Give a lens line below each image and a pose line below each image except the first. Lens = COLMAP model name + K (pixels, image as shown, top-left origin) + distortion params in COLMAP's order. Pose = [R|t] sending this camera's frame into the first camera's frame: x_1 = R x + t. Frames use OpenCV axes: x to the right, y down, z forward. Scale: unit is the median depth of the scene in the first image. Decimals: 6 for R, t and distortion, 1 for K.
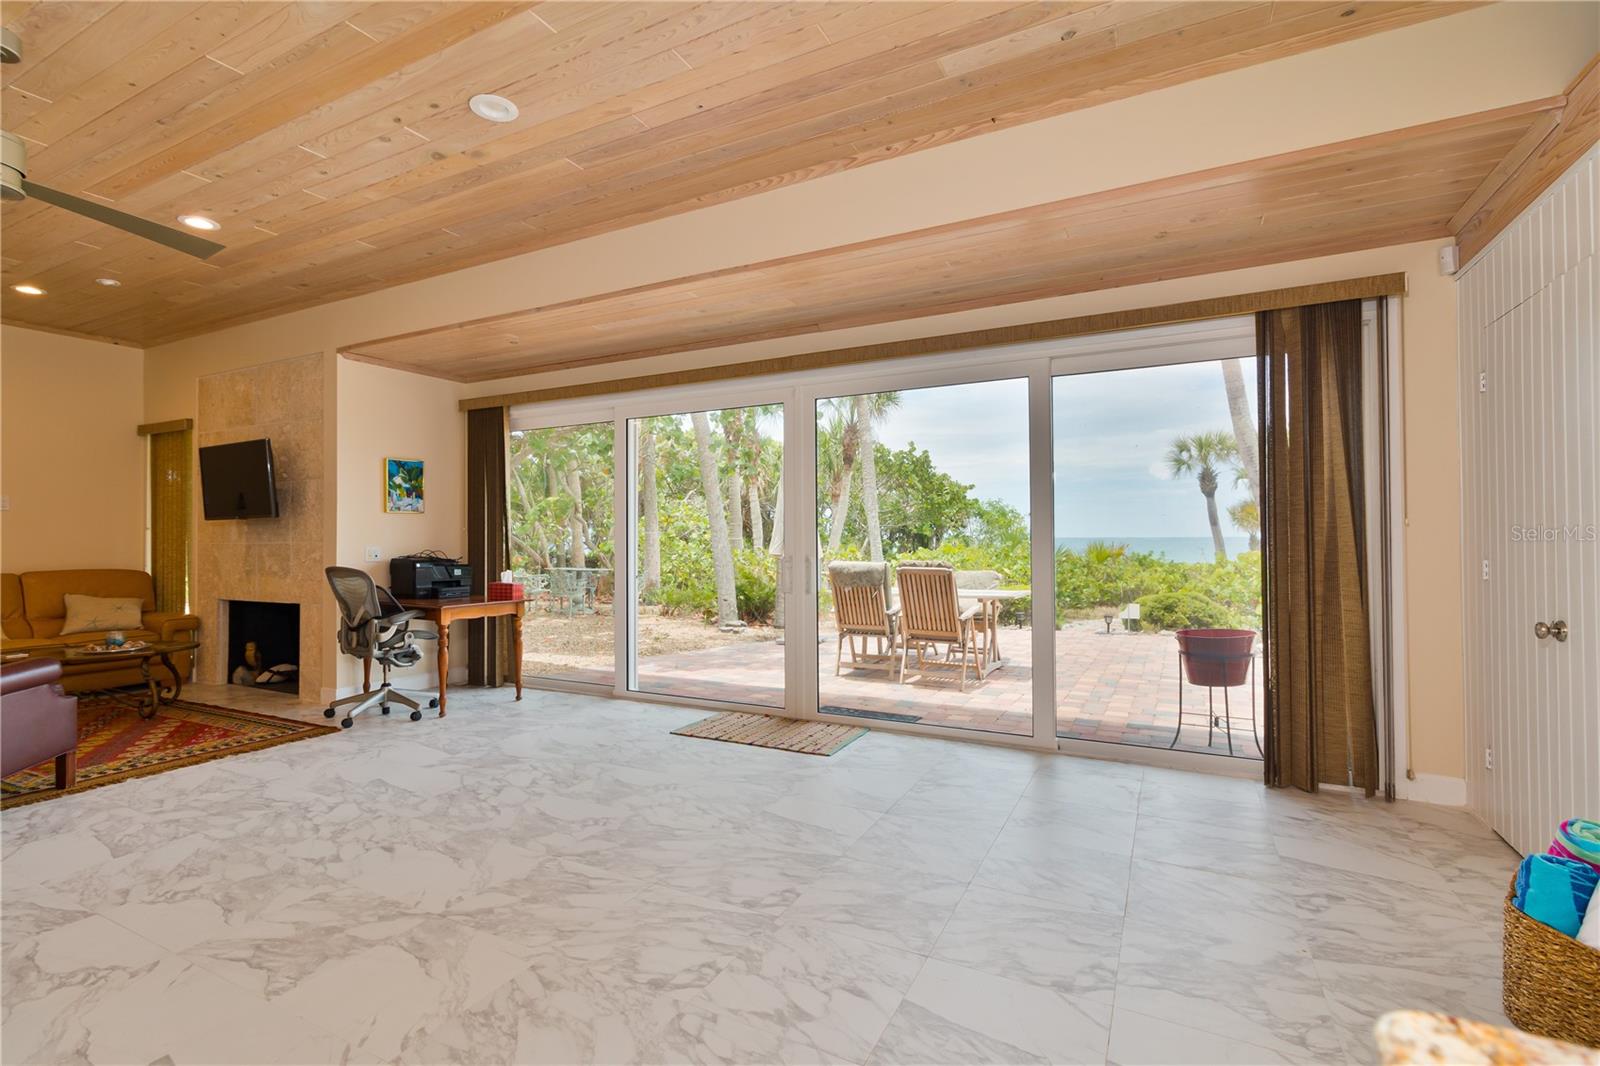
lens RADIAL K [[739.5, 0, 796.5], [0, 739.5, 528.3], [0, 0, 1]] dist [0.001609, 0.000021]
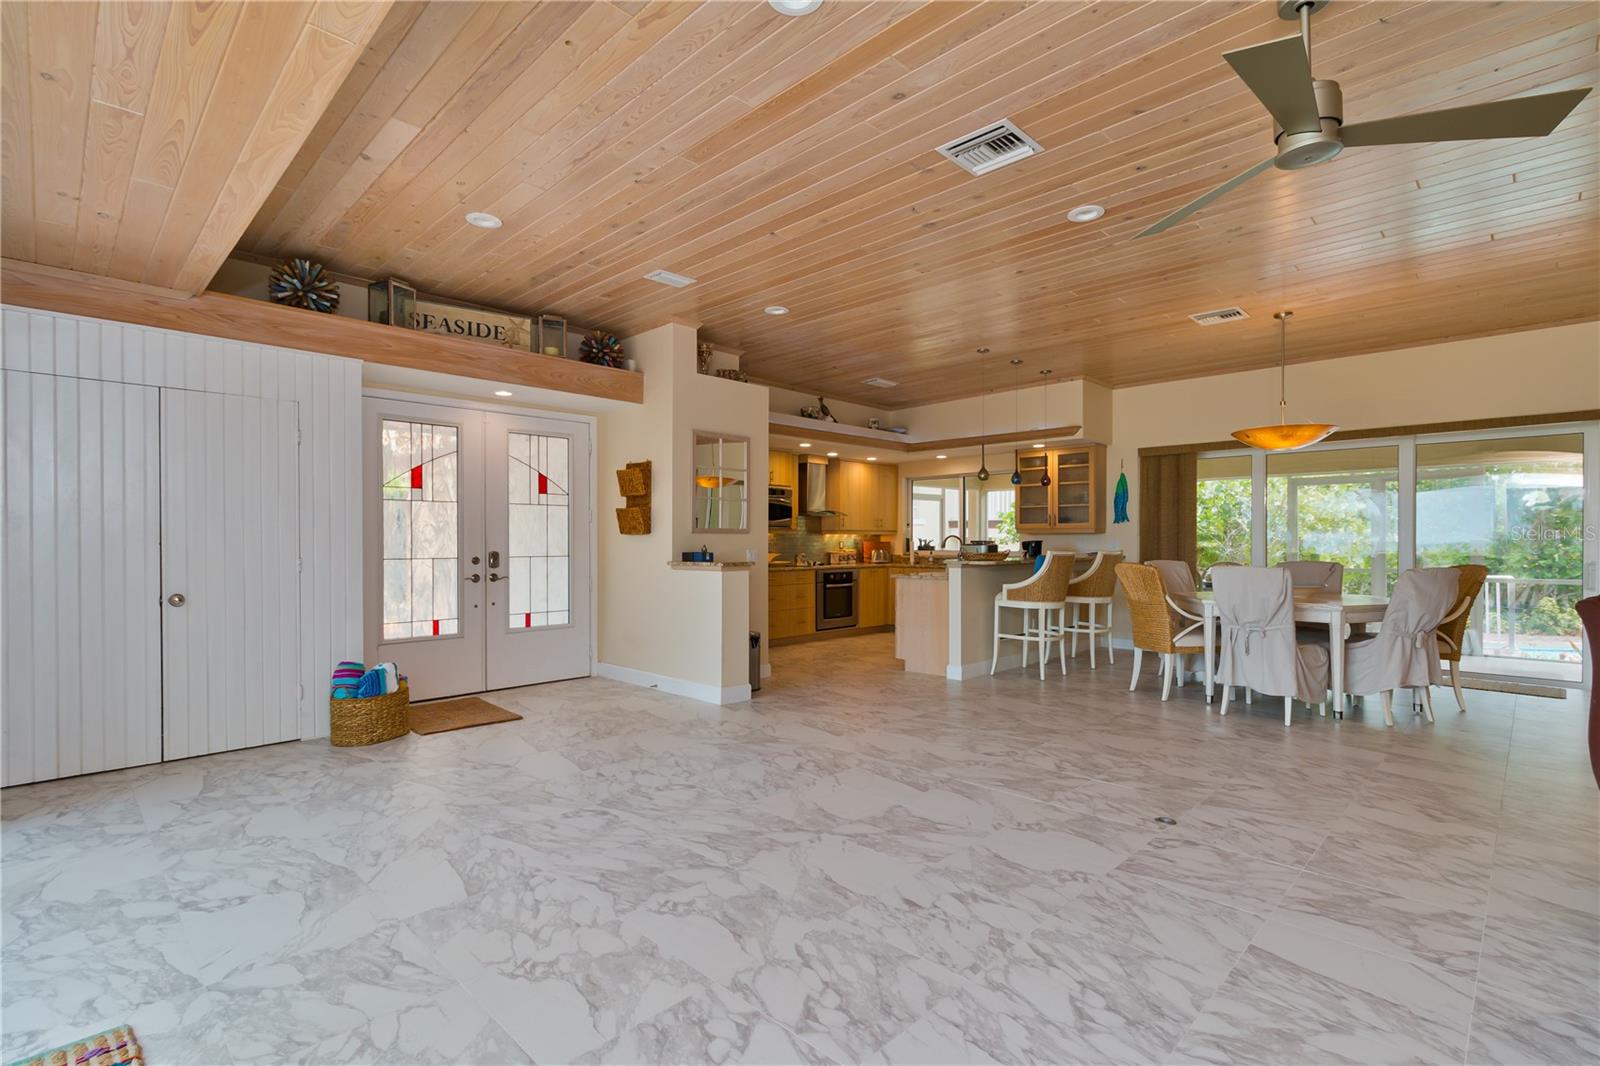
lens RADIAL K [[739.5, 0, 799.3], [0, 739.5, 547.4], [0, 0, 1]] dist [0.001609, 0.000021]
pose [[-0.956260, 0.003441, 0.292497, -0.388211], [0.001868, 0.999982, -0.005654, 0.015490], [-0.292512, -0.004860, -0.956250, 1.060907]]
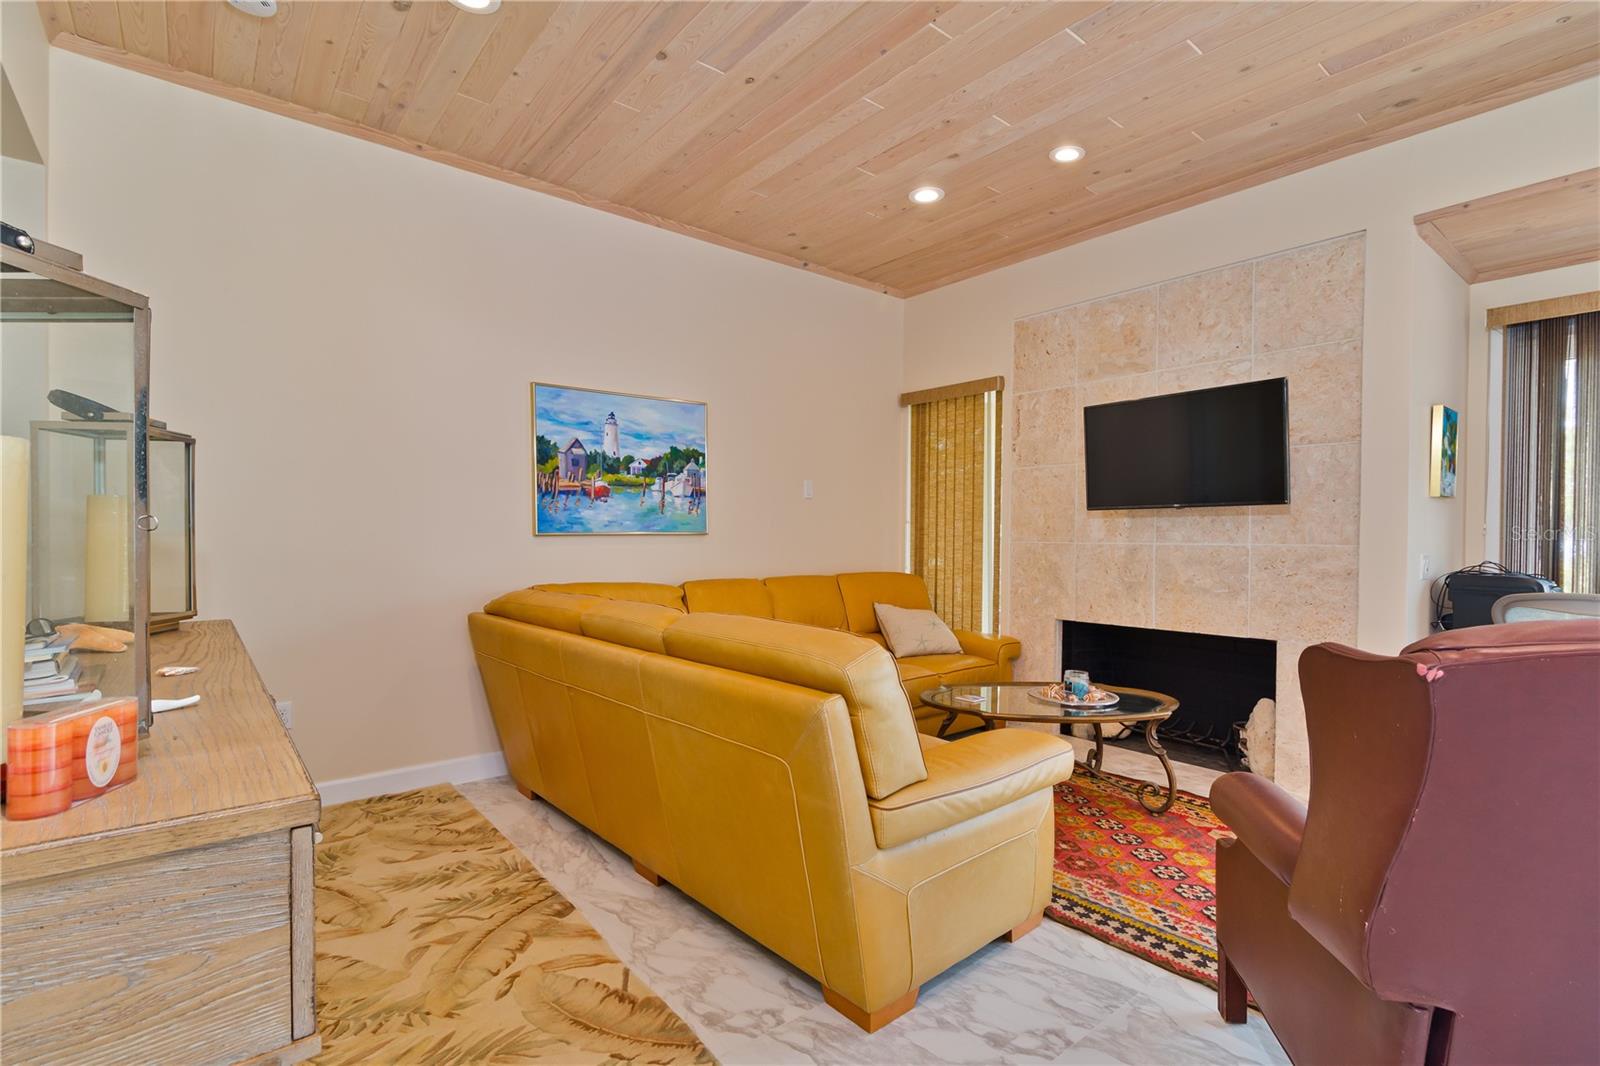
lens RADIAL K [[739.5, 0, 792.3], [0, 739.5, 547.4], [0, 0, 1]] dist [0.001609, 0.000021]
pose [[0.919569, 0.019597, -0.392439, -0.902679], [-0.009588, 0.999577, 0.027449, 0.009344], [0.392811, -0.021478, 0.919369, 0.278257]]
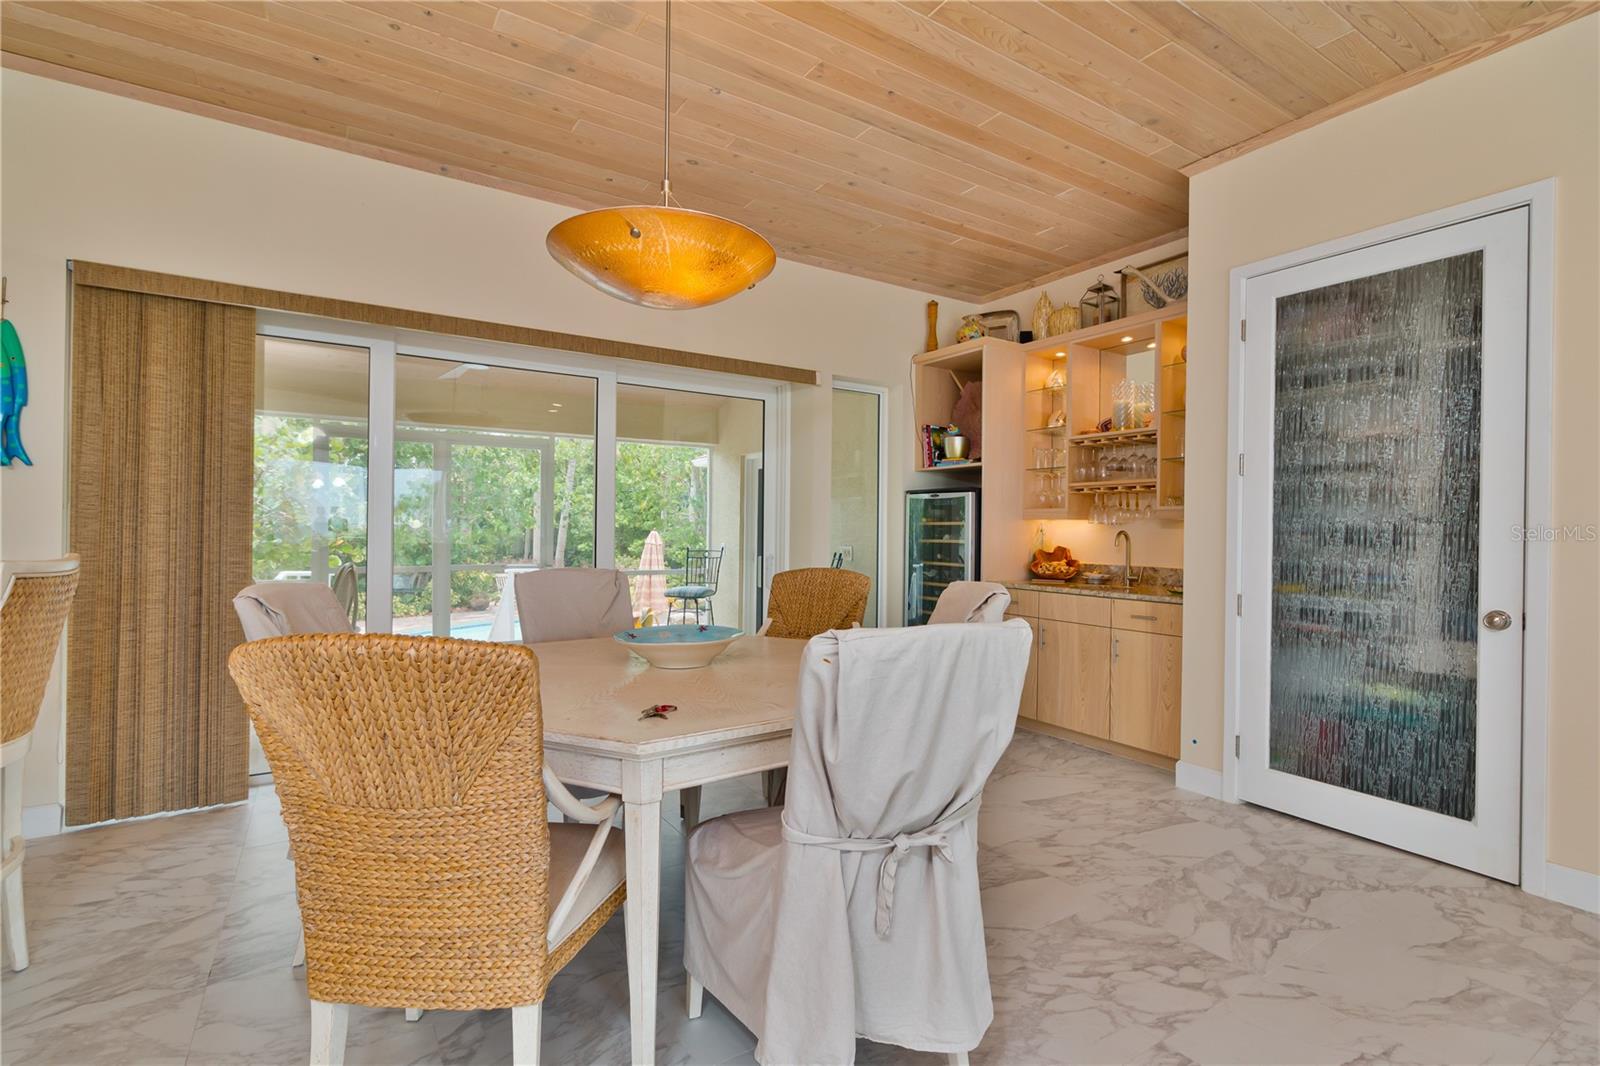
lens RADIAL K [[739.5, 0, 794.0], [0, 739.5, 536.8], [0, 0, 1]] dist [0.001609, 0.000021]
pose [[-0.504132, 0.007991, -0.863589, -0.407821], [0.003483, 0.999968, 0.007220, 0.002825], [0.863619, 0.000632, -0.504144, 0.026987]]
